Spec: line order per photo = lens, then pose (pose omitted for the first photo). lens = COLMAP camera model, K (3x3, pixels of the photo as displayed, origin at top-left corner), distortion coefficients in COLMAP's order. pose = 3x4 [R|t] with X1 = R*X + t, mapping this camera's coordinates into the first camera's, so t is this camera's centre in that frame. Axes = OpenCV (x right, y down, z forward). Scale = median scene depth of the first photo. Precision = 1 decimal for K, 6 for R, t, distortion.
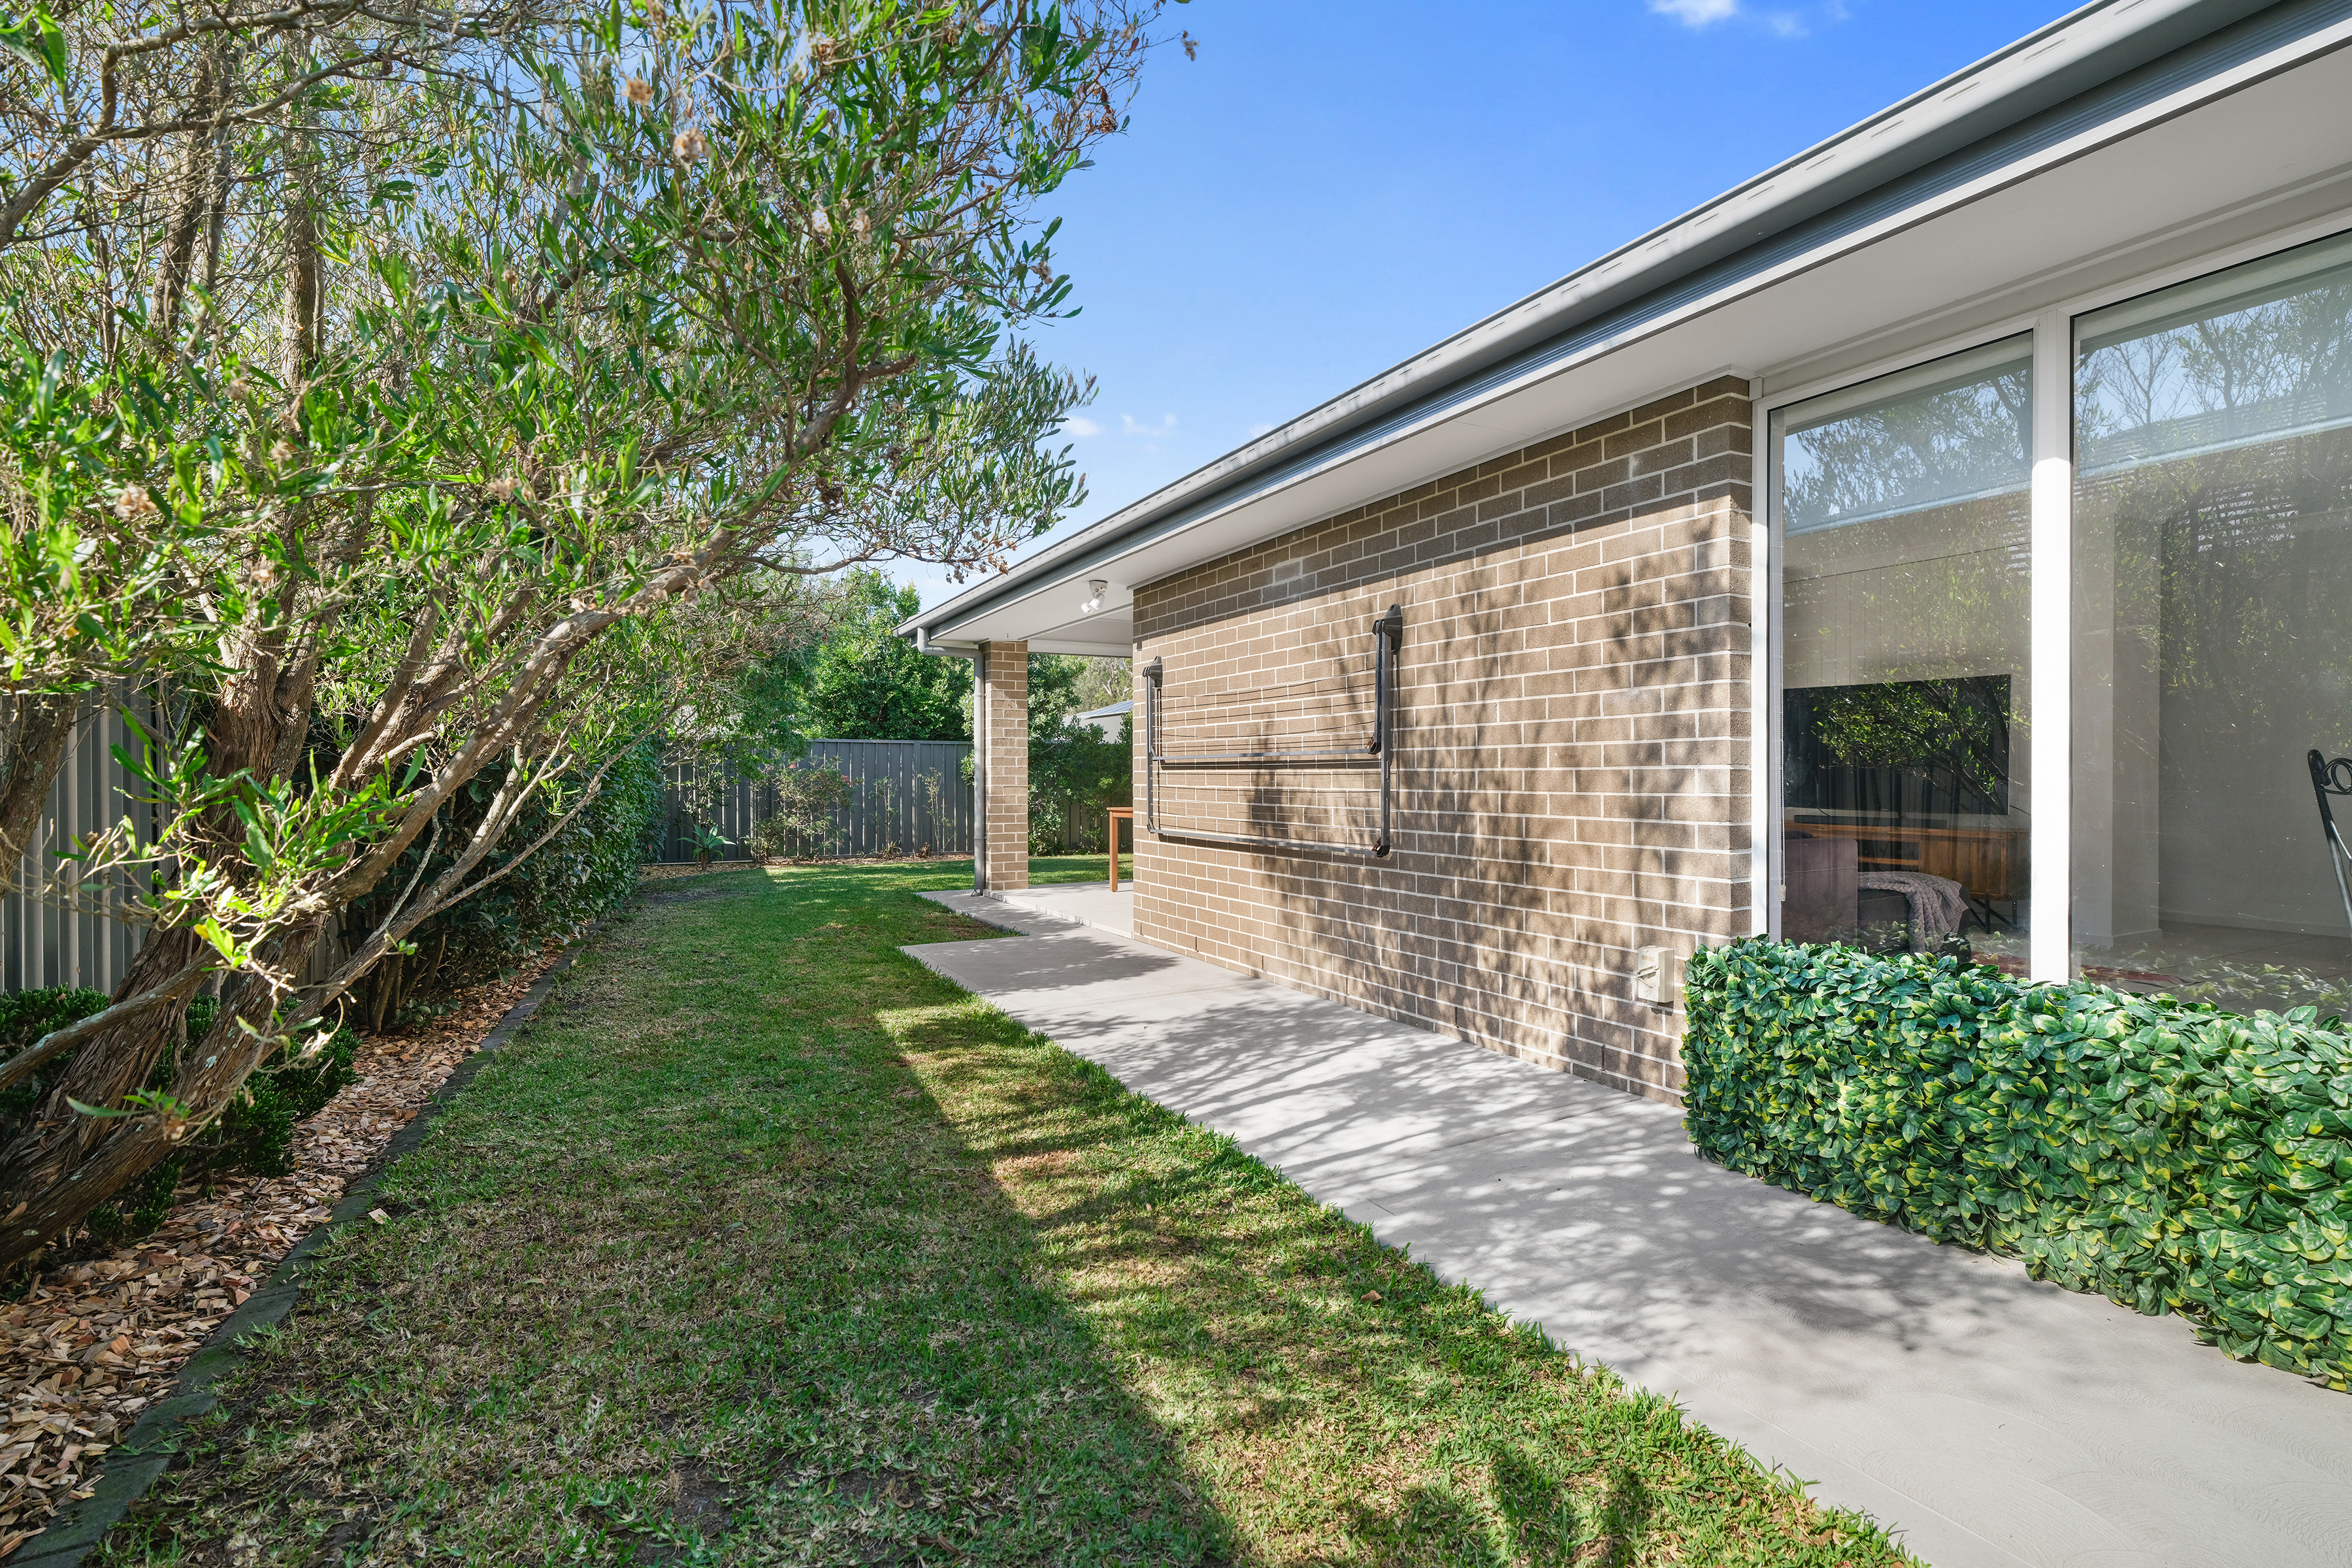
lens RADIAL K [[1084.7, 0, 1181.8], [0, 1084.7, 781.0], [0, 0, 1]] dist [-0.003006, 0.000265]
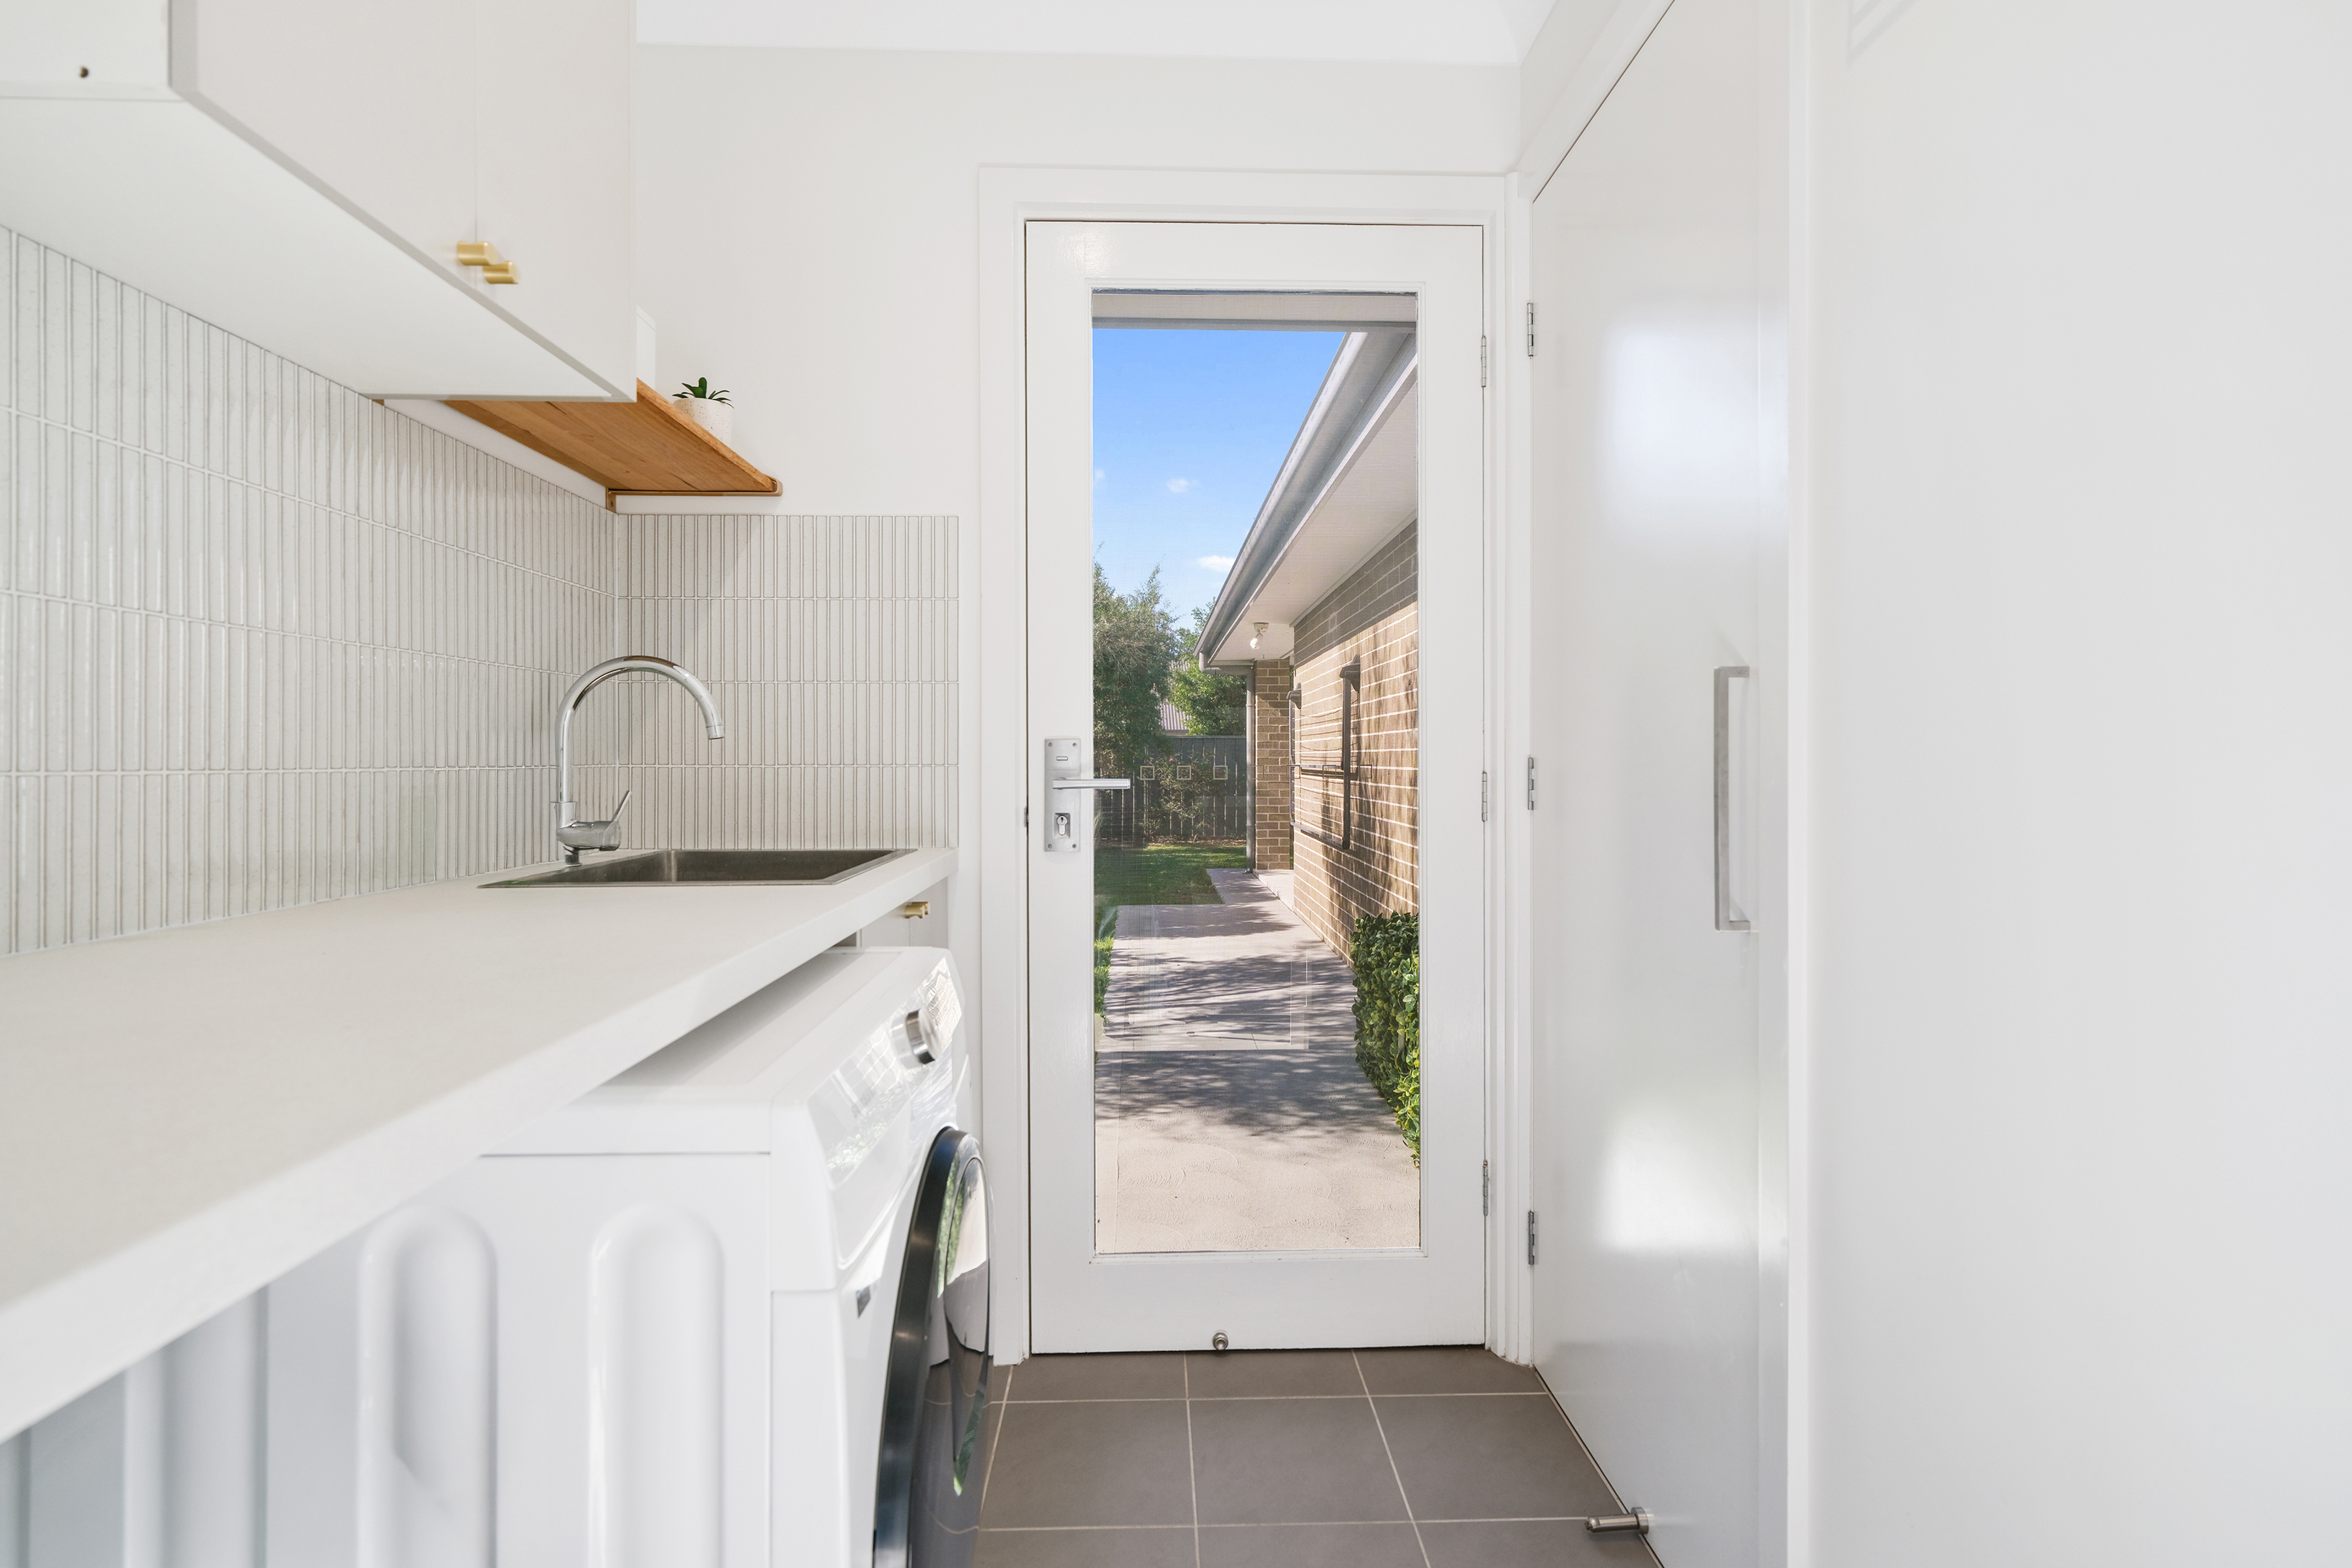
lens RADIAL K [[1084.7, 0, 1161.3], [0, 1084.7, 770.1], [0, 0, 1]] dist [-0.003006, 0.000265]
pose [[0.901567, 0.012560, -0.432457, 0.583181], [-0.011586, 0.999921, 0.004887, -0.030517], [0.432484, 0.000604, 0.901641, -0.287360]]
